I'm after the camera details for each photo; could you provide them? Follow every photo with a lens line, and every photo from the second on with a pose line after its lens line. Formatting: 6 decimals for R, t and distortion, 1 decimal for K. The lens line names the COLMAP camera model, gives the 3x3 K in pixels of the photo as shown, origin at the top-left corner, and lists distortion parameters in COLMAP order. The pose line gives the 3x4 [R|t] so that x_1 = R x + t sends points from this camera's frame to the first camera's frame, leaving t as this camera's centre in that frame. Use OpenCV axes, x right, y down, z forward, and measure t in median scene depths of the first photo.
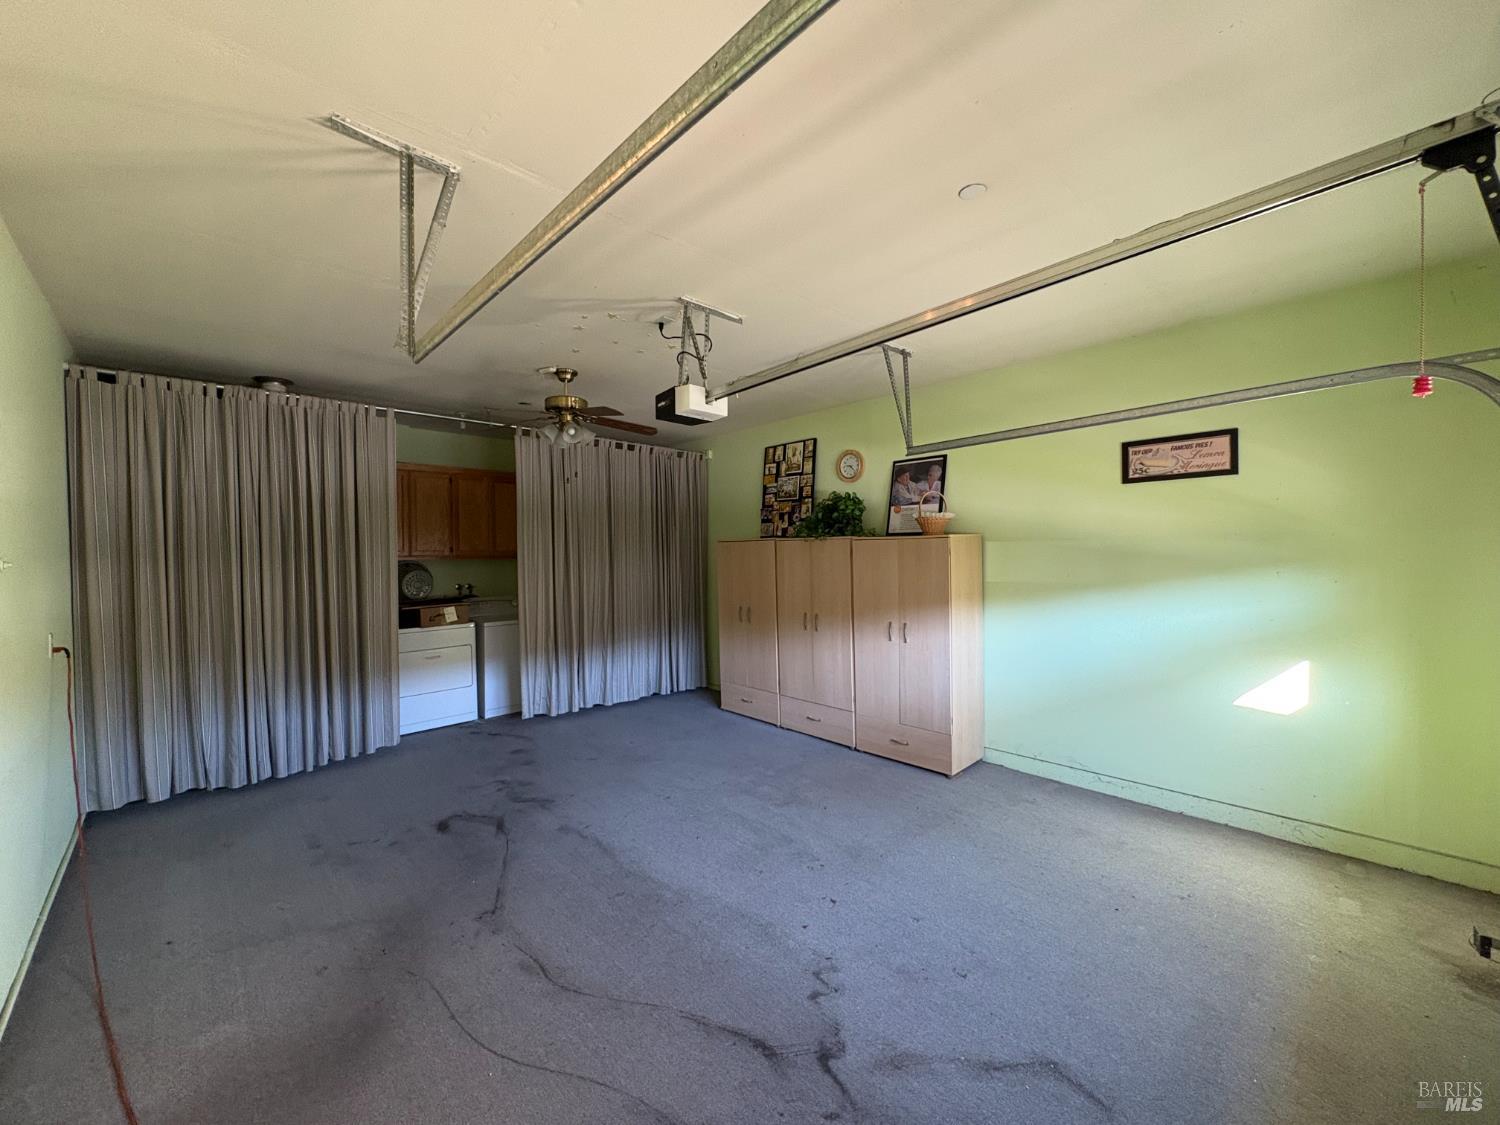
lens RADIAL K [[596.5, 0, 748.7], [0, 596.5, 561.8], [0, 0, 1]] dist [-0.002344, 0.000370]
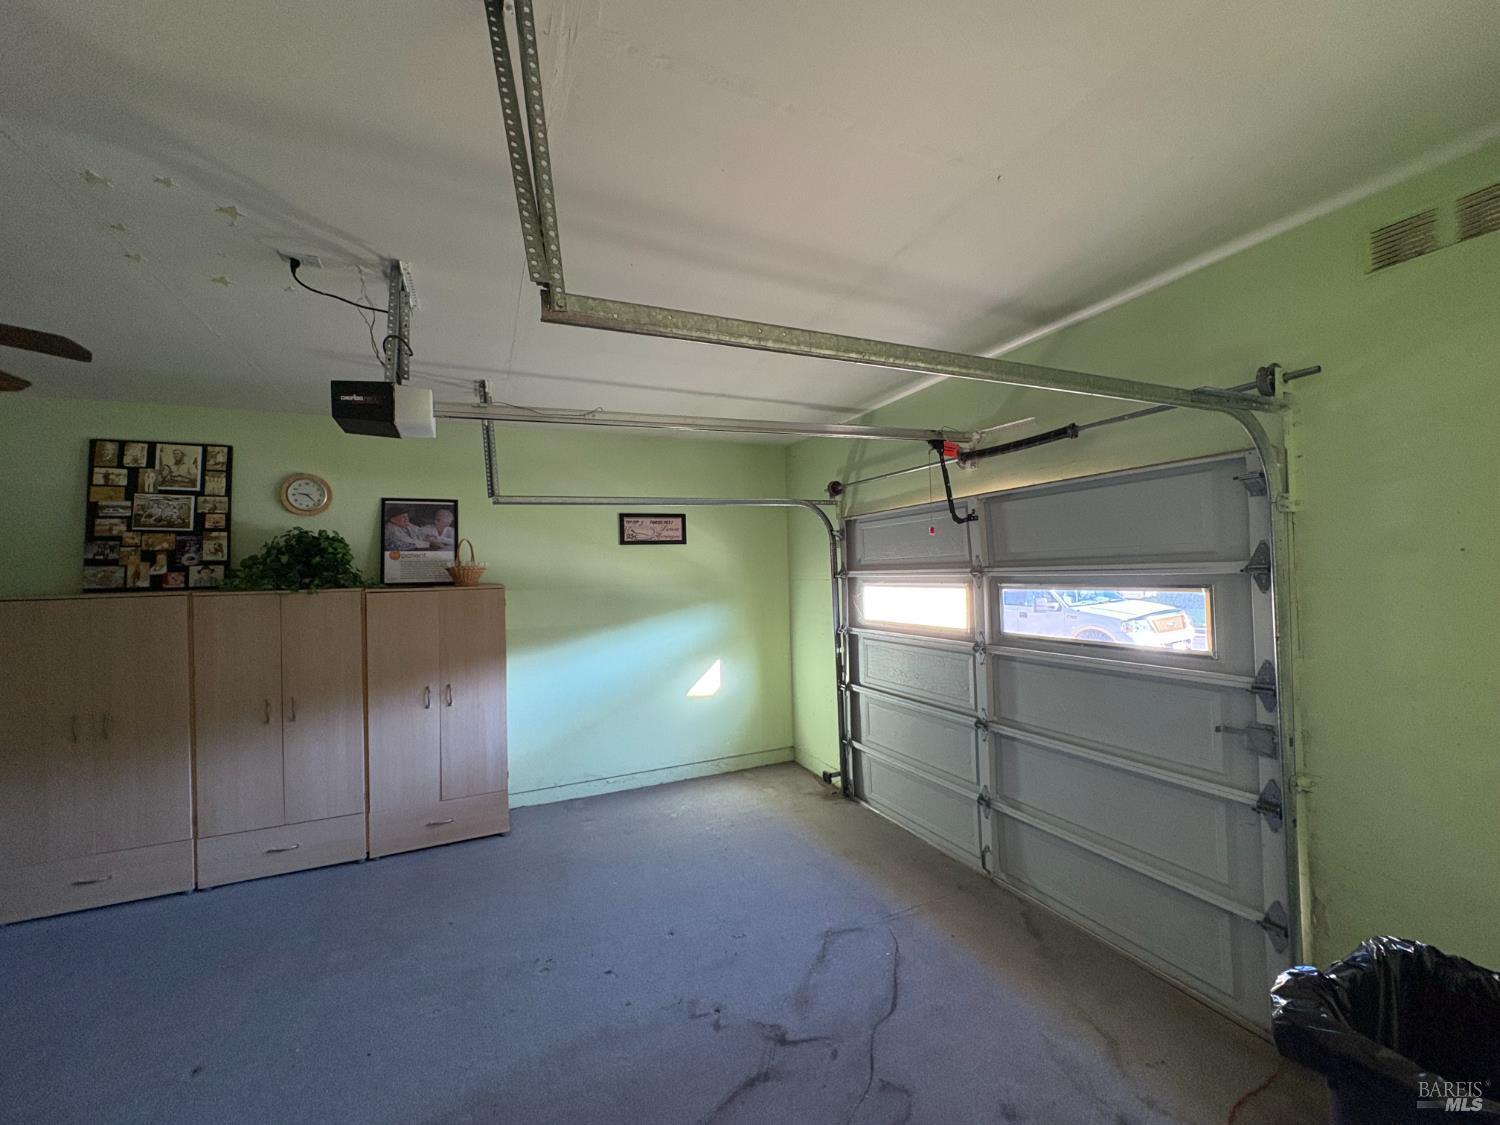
lens RADIAL K [[596.5, 0, 748.7], [0, 596.5, 561.8], [0, 0, 1]] dist [-0.002344, 0.000370]
pose [[0.321177, 0.020542, 0.946796, -0.407081], [0.039380, 0.998610, -0.035025, -0.029314], [-0.946200, 0.048534, 0.319922, 0.254019]]
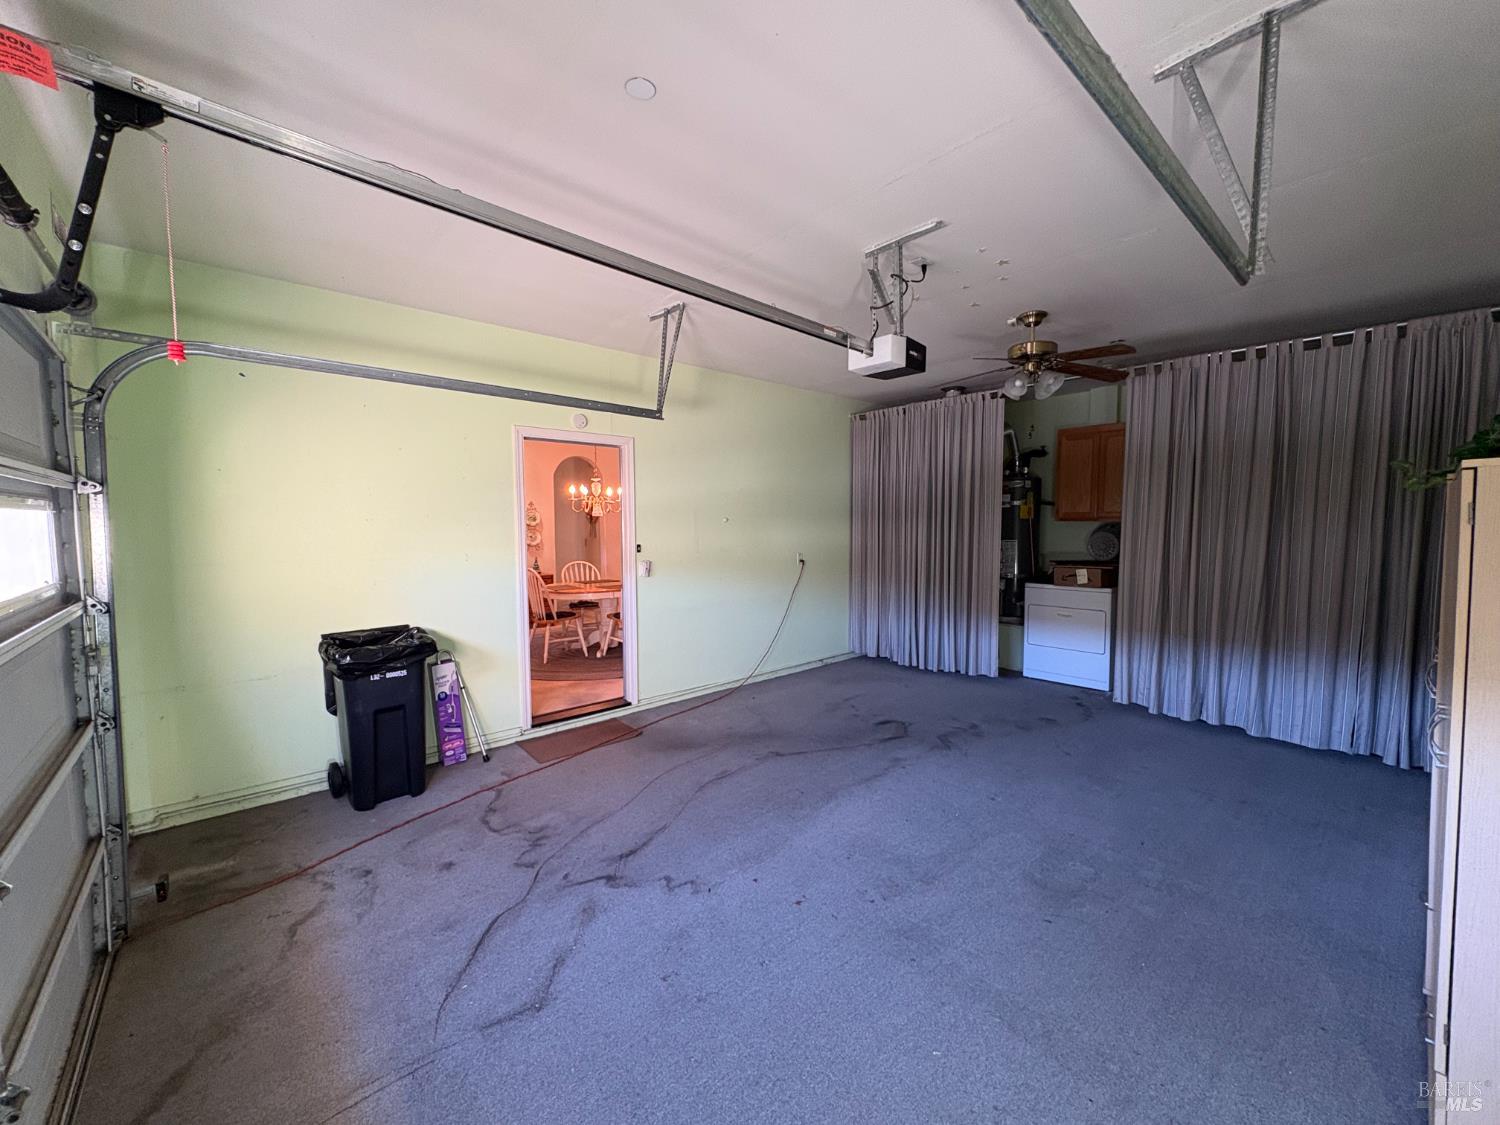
lens RADIAL K [[596.5, 0, 748.7], [0, 596.5, 561.8], [0, 0, 1]] dist [-0.002344, 0.000370]
pose [[-0.042110, 0.081681, -0.995769, 0.574040], [-0.013876, 0.996509, 0.082329, -0.011565], [0.999017, 0.017284, -0.040830, 0.543943]]
